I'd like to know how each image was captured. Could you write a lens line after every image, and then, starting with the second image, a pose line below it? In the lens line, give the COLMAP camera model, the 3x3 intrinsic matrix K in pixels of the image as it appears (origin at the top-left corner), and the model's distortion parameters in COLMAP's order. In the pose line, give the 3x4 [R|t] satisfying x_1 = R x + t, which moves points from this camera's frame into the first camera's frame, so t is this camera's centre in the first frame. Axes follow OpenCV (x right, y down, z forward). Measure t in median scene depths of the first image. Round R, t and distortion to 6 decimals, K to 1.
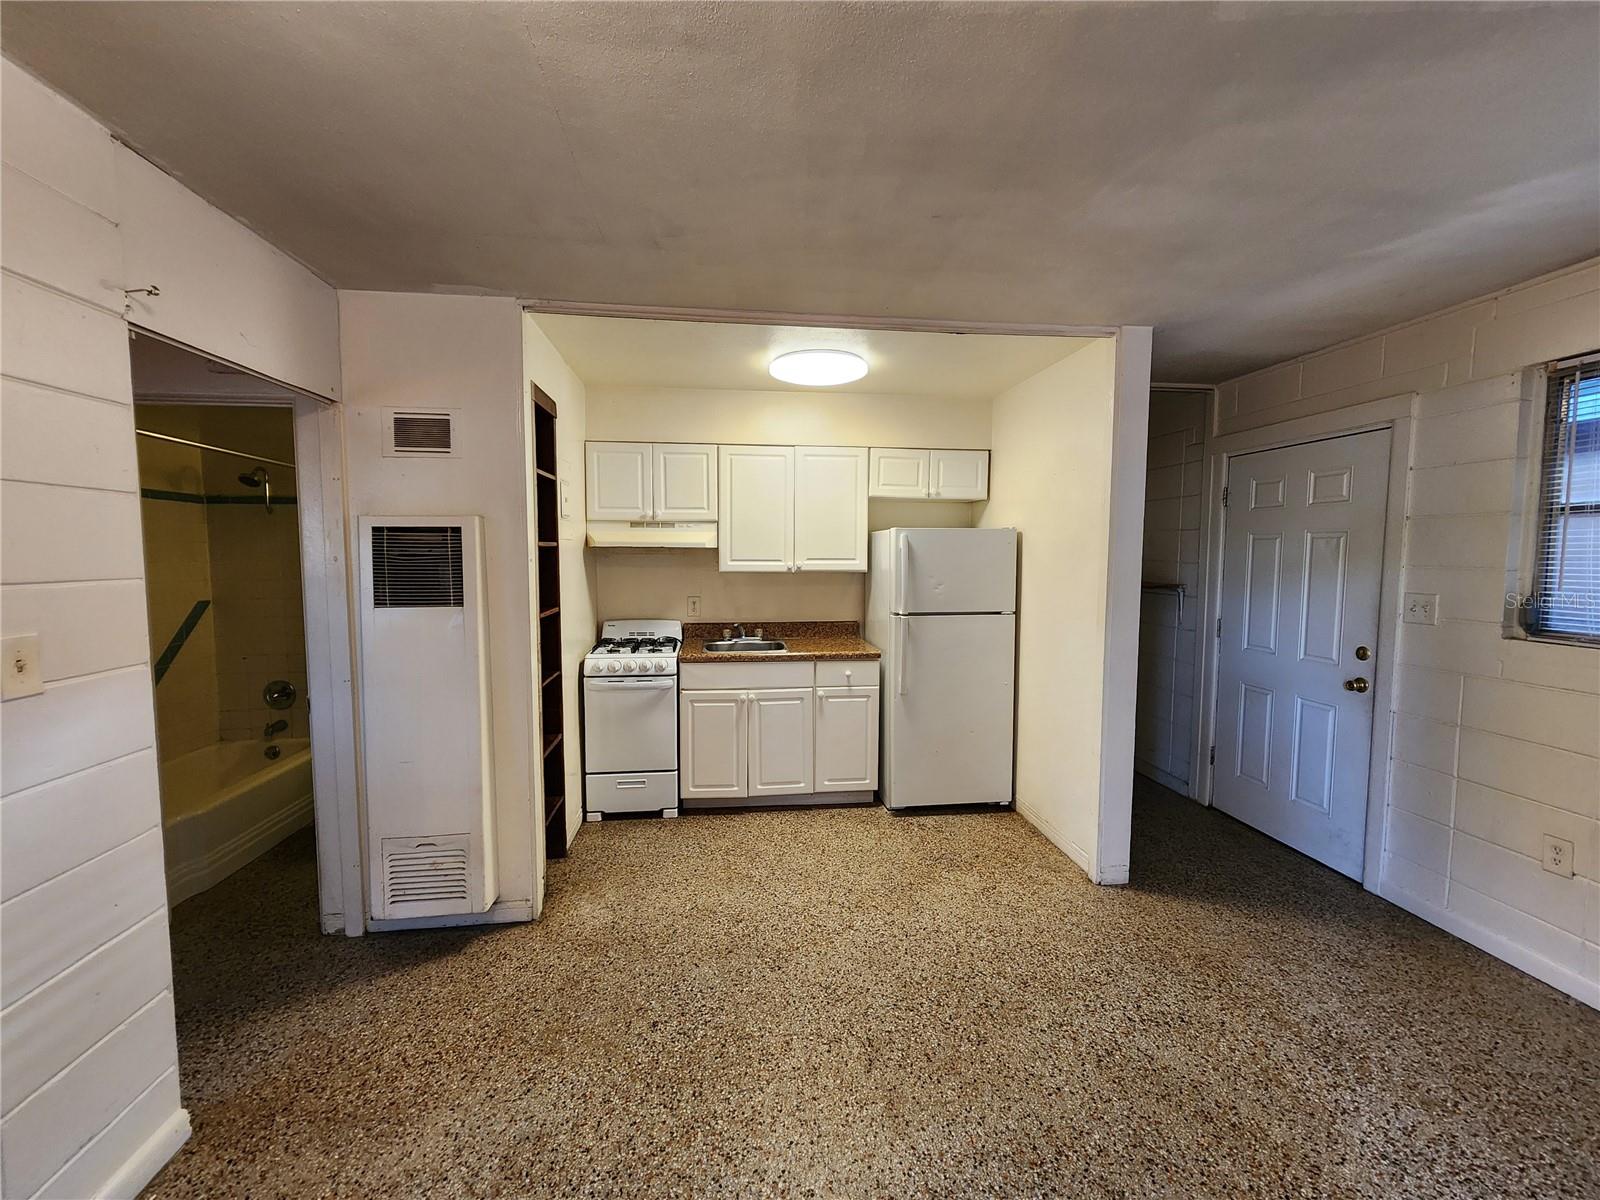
lens RADIAL K [[660.3, 0, 798.9], [0, 660.3, 600.1], [0, 0, 1]] dist [0.001272, -0.000204]
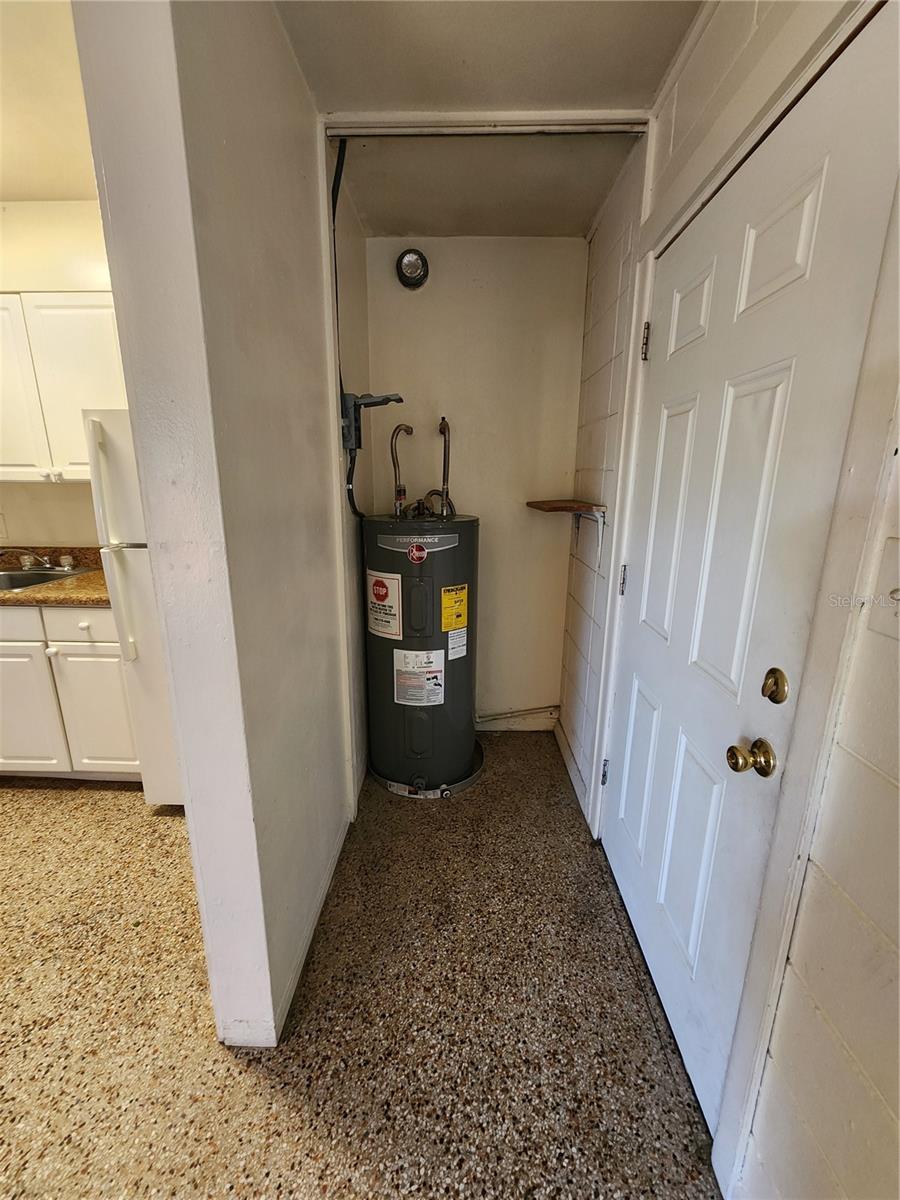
lens RADIAL K [[495.2, 0, 449.1], [0, 495.2, 601.9], [0, 0, 1]] dist [0.001272, -0.000204]
pose [[0.988548, 0.041101, -0.145201, 0.632827], [-0.015575, 0.984845, 0.172735, -0.015657], [0.150100, -0.168496, 0.974207, 0.622001]]
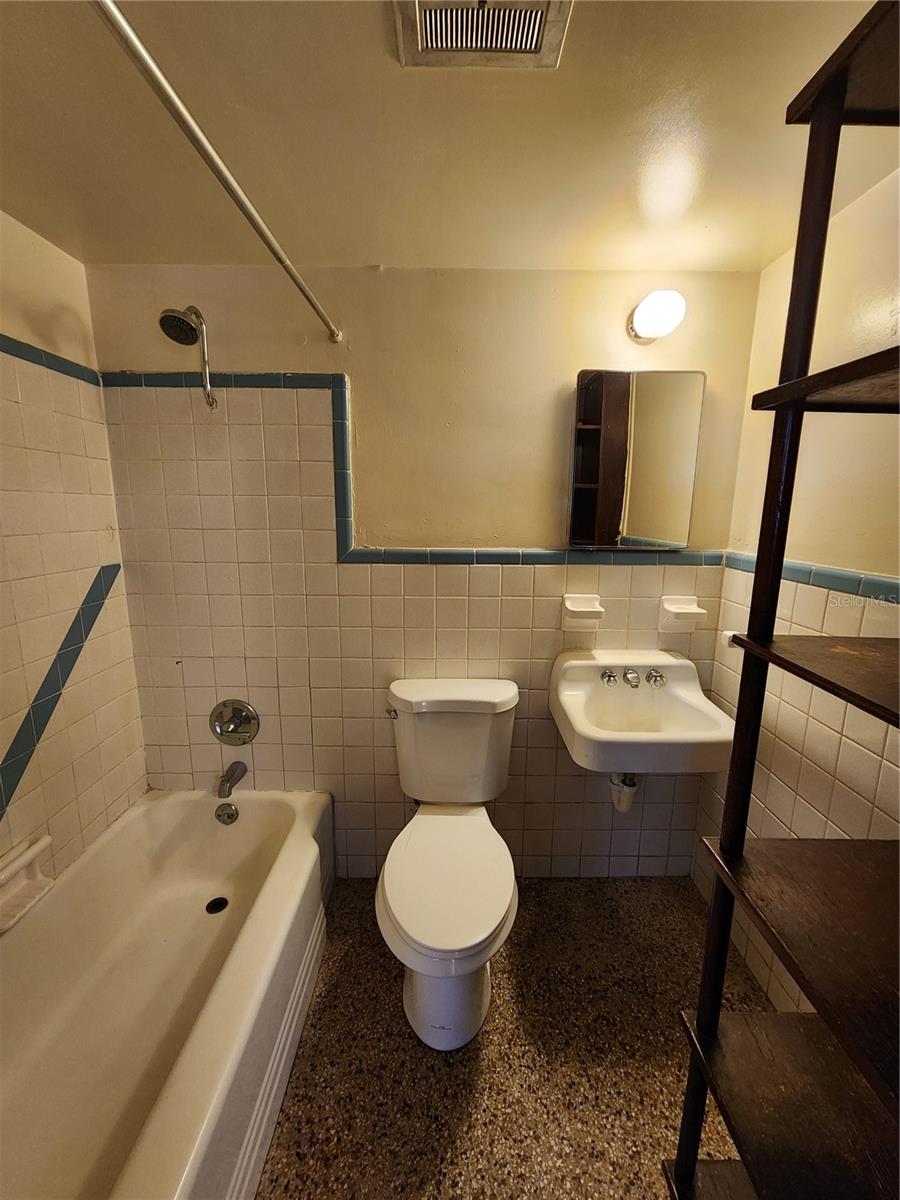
lens RADIAL K [[495.2, 0, 450.7], [0, 495.2, 600.5], [0, 0, 1]] dist [0.001272, -0.000204]
pose [[0.993154, 0.029268, -0.113084, -0.666485], [-0.016268, 0.993323, 0.114210, -0.025996], [0.115672, -0.111589, 0.987000, 0.725573]]
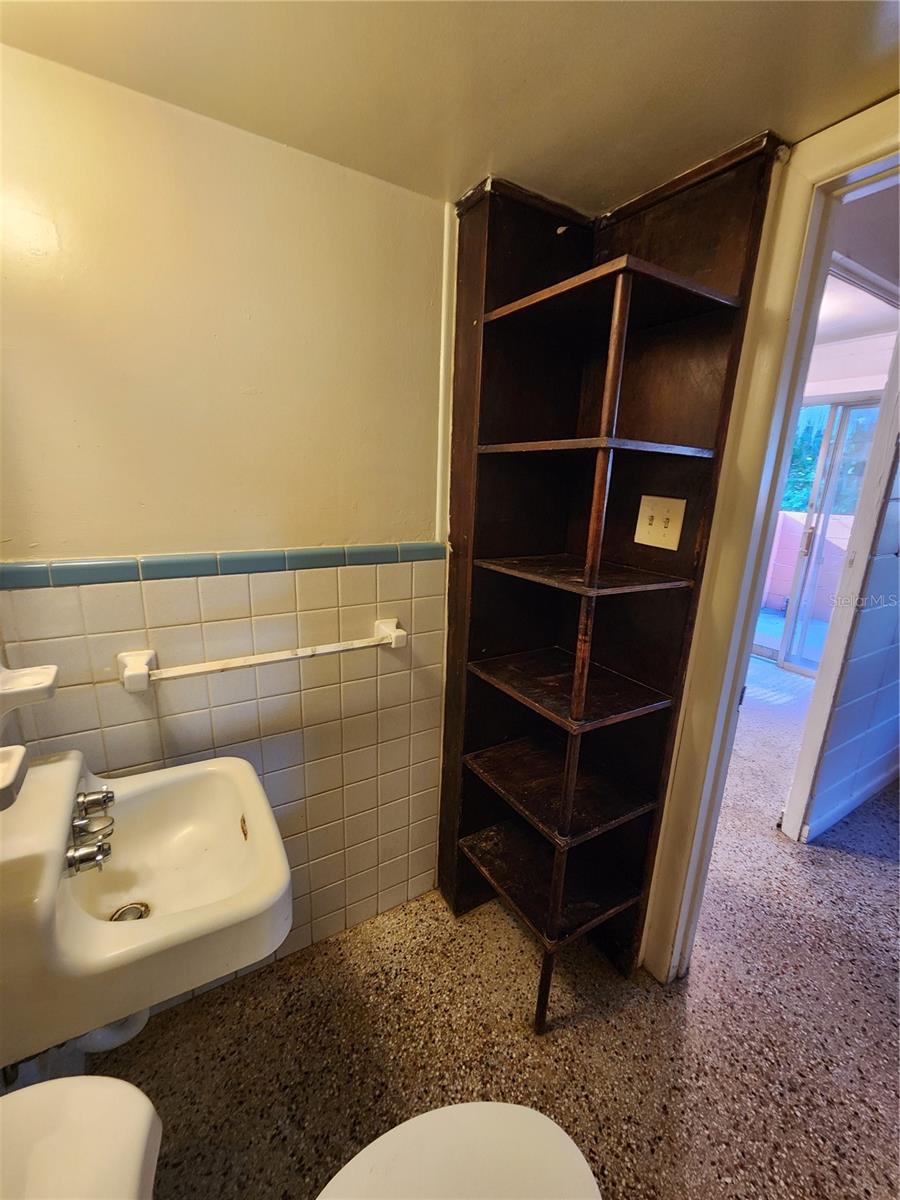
lens RADIAL K [[495.2, 0, 451.5], [0, 495.2, 601.8], [0, 0, 1]] dist [0.001272, -0.000204]
pose [[-0.408068, -0.247413, 0.878787, -0.816795], [0.030859, 0.958290, 0.284126, -0.076446], [-0.912430, 0.143061, -0.383413, 1.140437]]
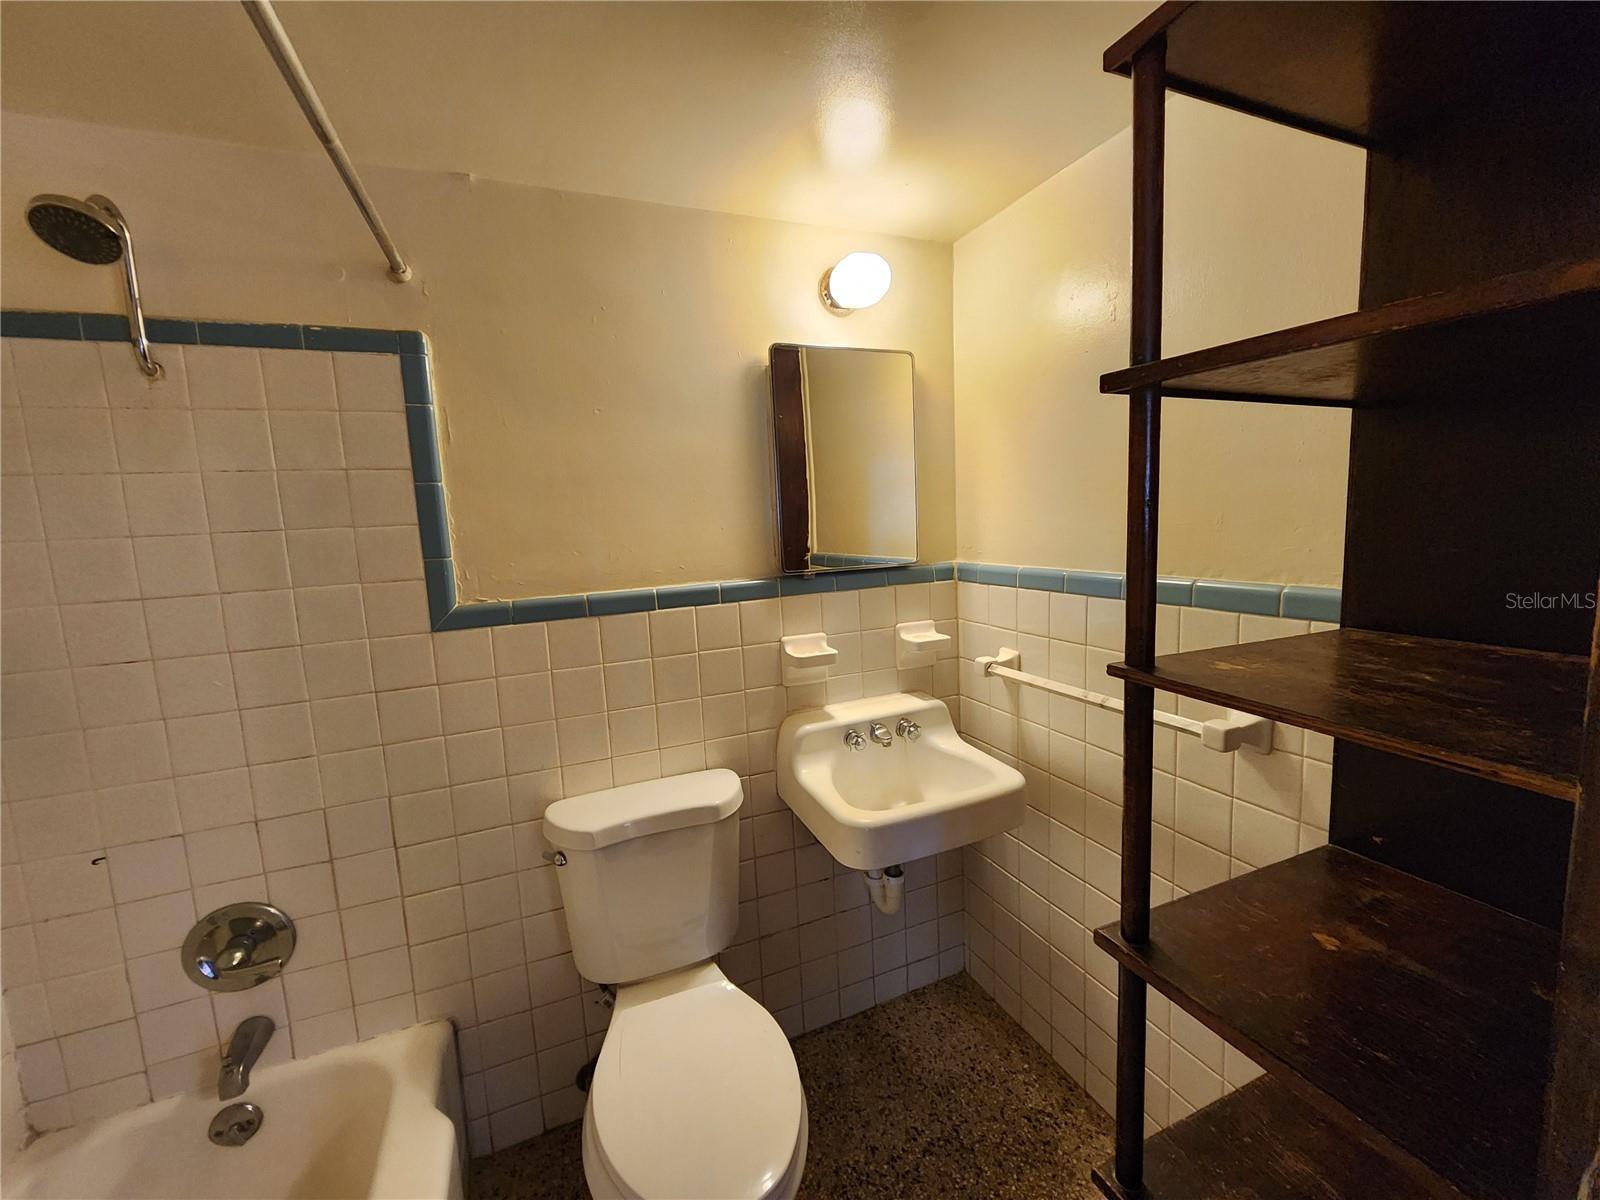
lens RADIAL K [[660.3, 0, 801.3], [0, 660.3, 597.6], [0, 0, 1]] dist [0.001272, -0.000204]
pose [[0.959511, -0.080108, 0.270040, -0.729684], [0.068405, 0.996276, 0.052493, -0.031791], [-0.273240, -0.031896, 0.961417, 0.756917]]
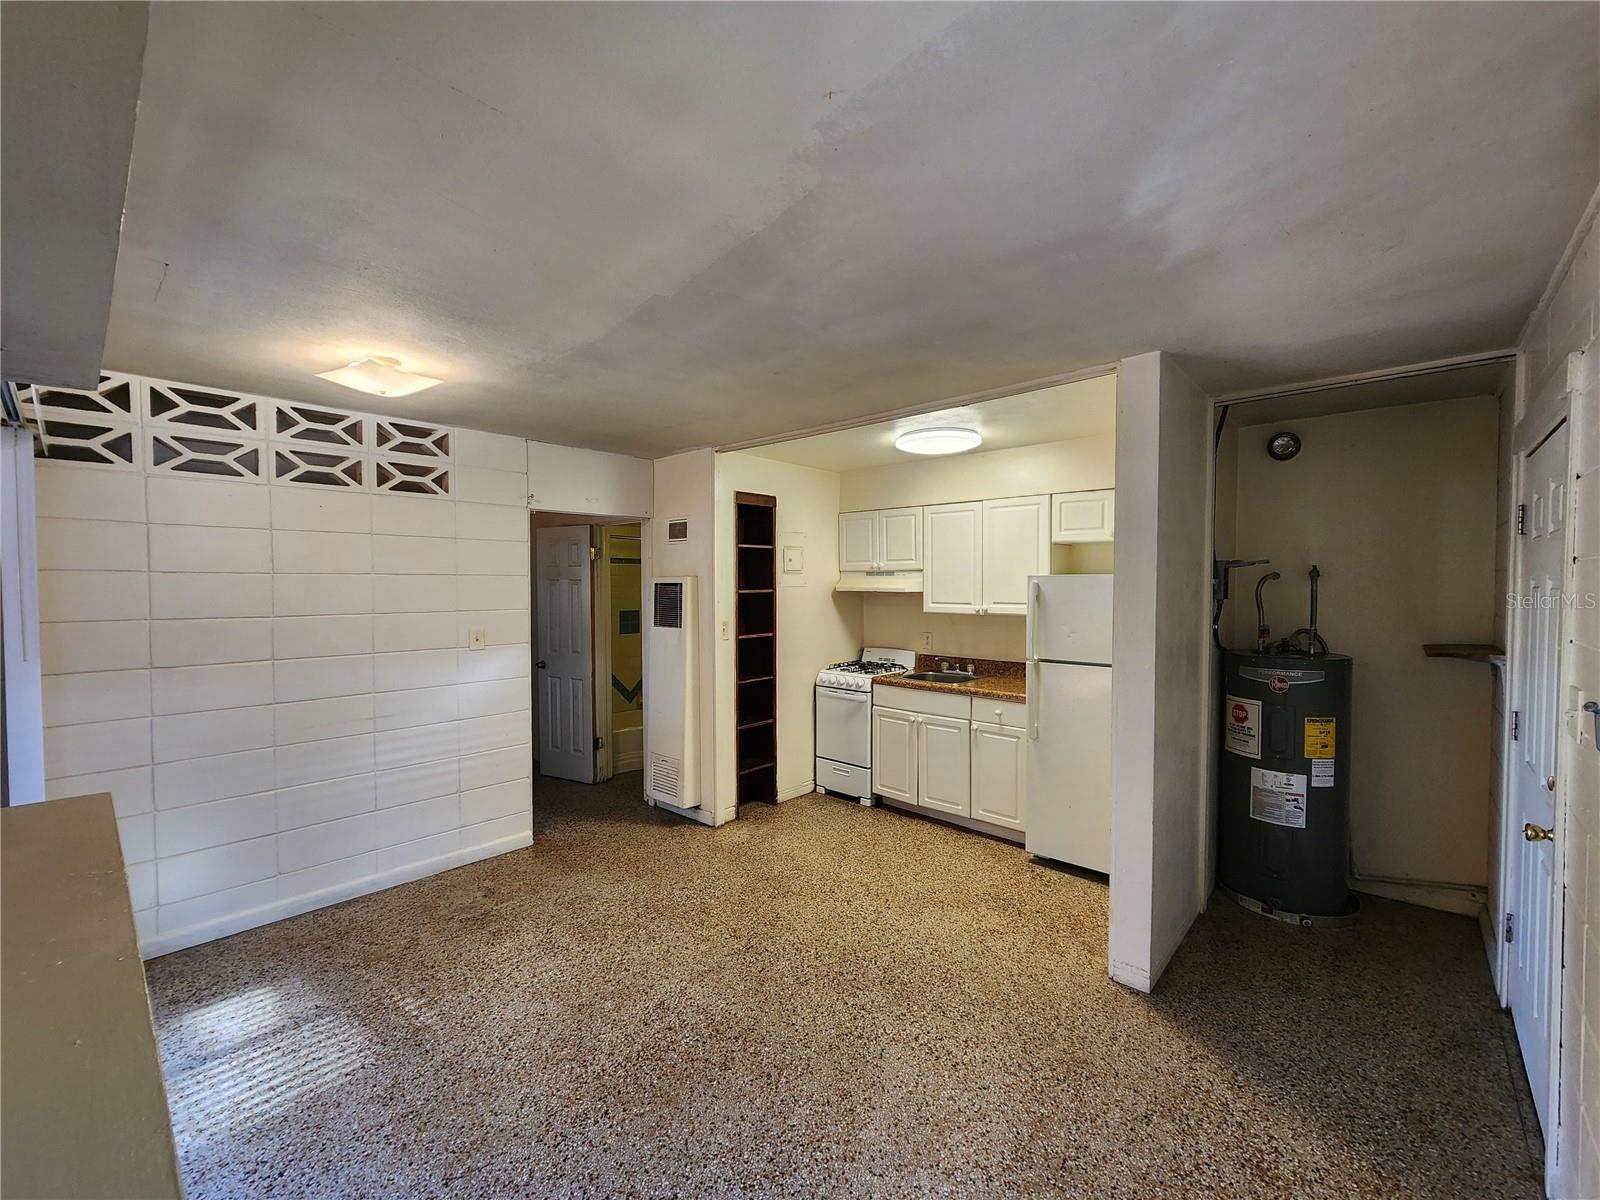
lens RADIAL K [[660.3, 0, 802.2], [0, 660.3, 600.9], [0, 0, 1]] dist [0.001272, -0.000204]
pose [[0.651804, 0.018341, -0.758165, 0.774720], [-0.053410, 0.998335, -0.021765, -0.031265], [0.756504, 0.054680, 0.651699, 0.073672]]
